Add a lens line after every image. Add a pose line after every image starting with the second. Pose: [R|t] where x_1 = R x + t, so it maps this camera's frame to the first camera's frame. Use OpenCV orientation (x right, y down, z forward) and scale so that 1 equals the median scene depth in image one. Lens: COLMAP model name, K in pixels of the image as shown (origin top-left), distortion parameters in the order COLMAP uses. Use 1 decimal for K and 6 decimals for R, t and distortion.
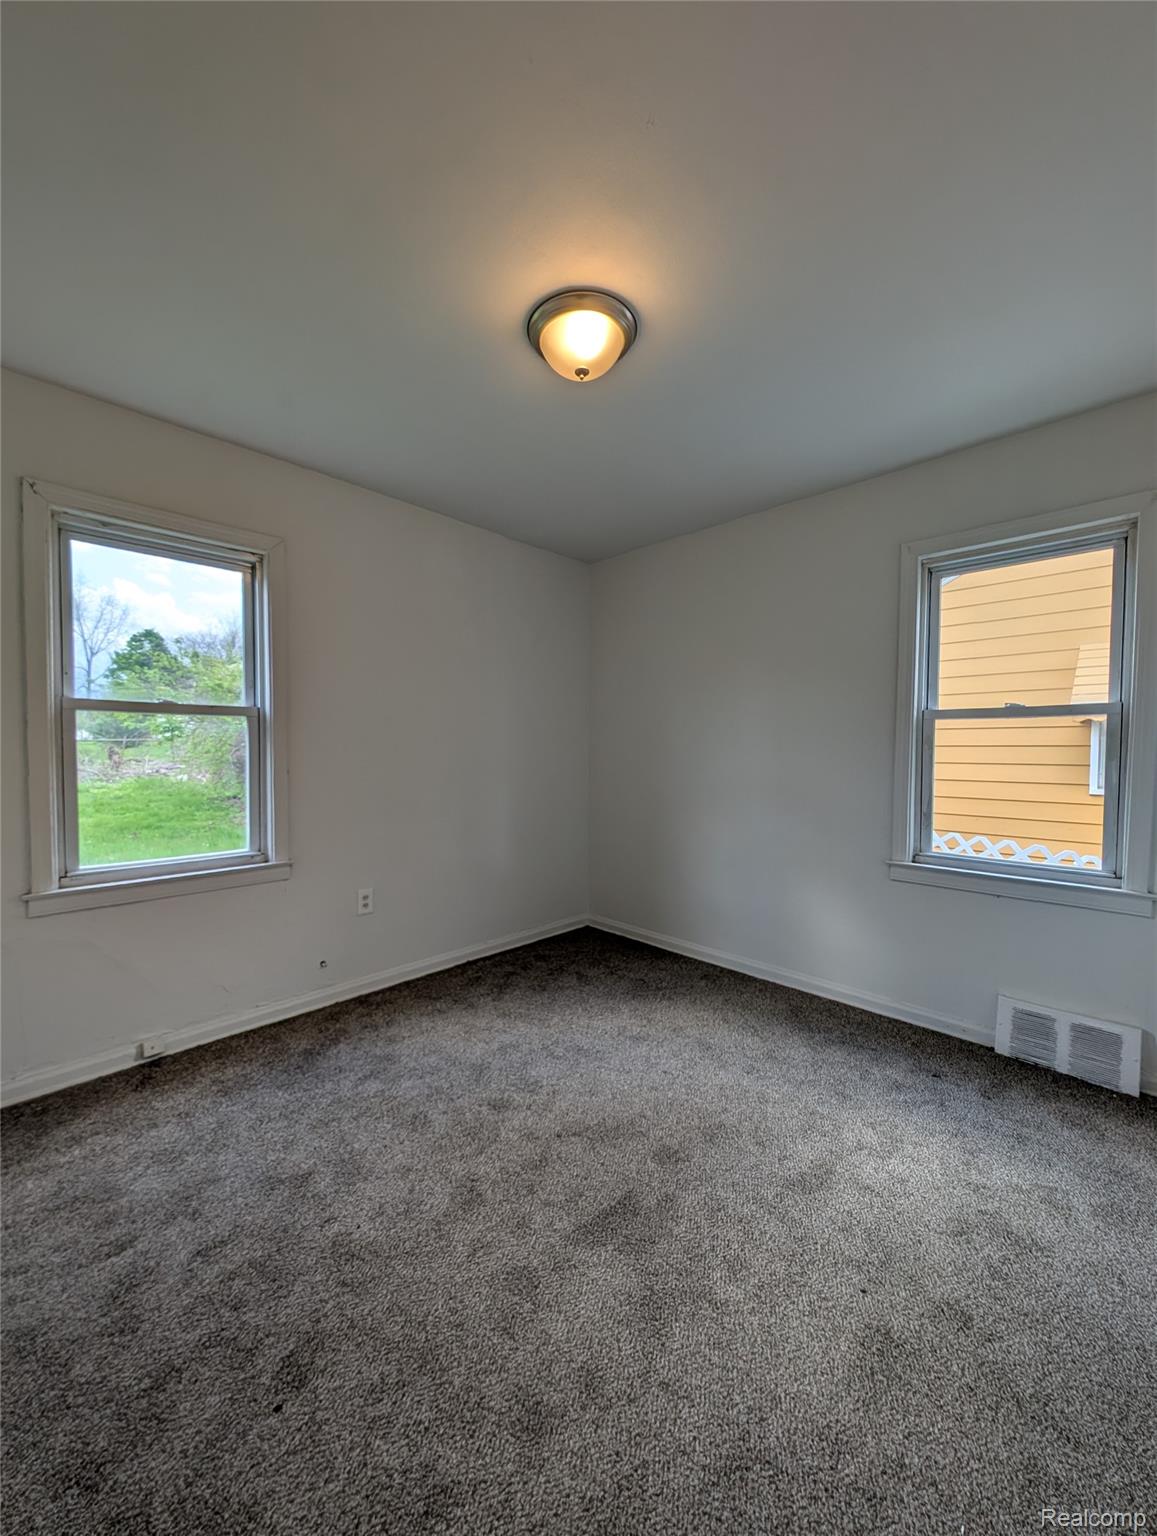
lens RADIAL K [[575.7, 0, 576.9], [0, 575.7, 770.4], [0, 0, 1]] dist [0.009678, -0.006524]
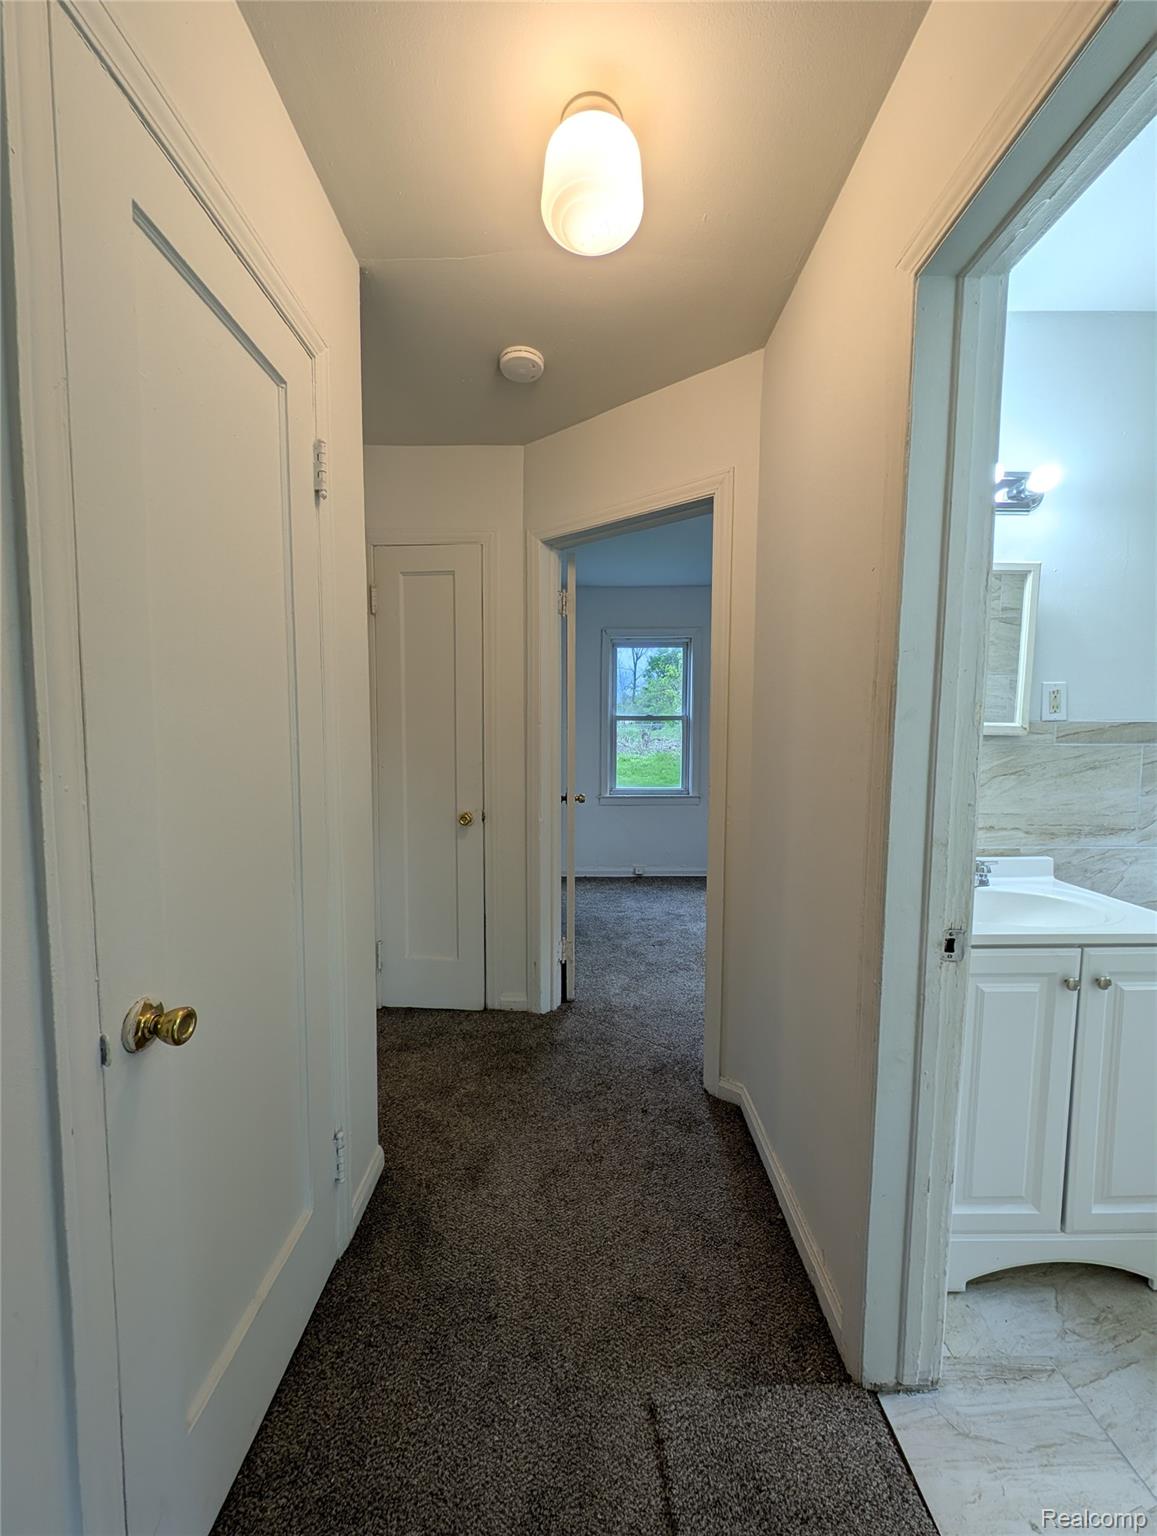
lens RADIAL K [[575.7, 0, 576.9], [0, 575.7, 770.4], [0, 0, 1]] dist [0.009678, -0.006524]
pose [[0.697172, 0.047343, -0.715339, 0.719106], [-0.022892, 0.998778, 0.043790, -0.000584], [0.716539, -0.014153, 0.697404, -0.768364]]
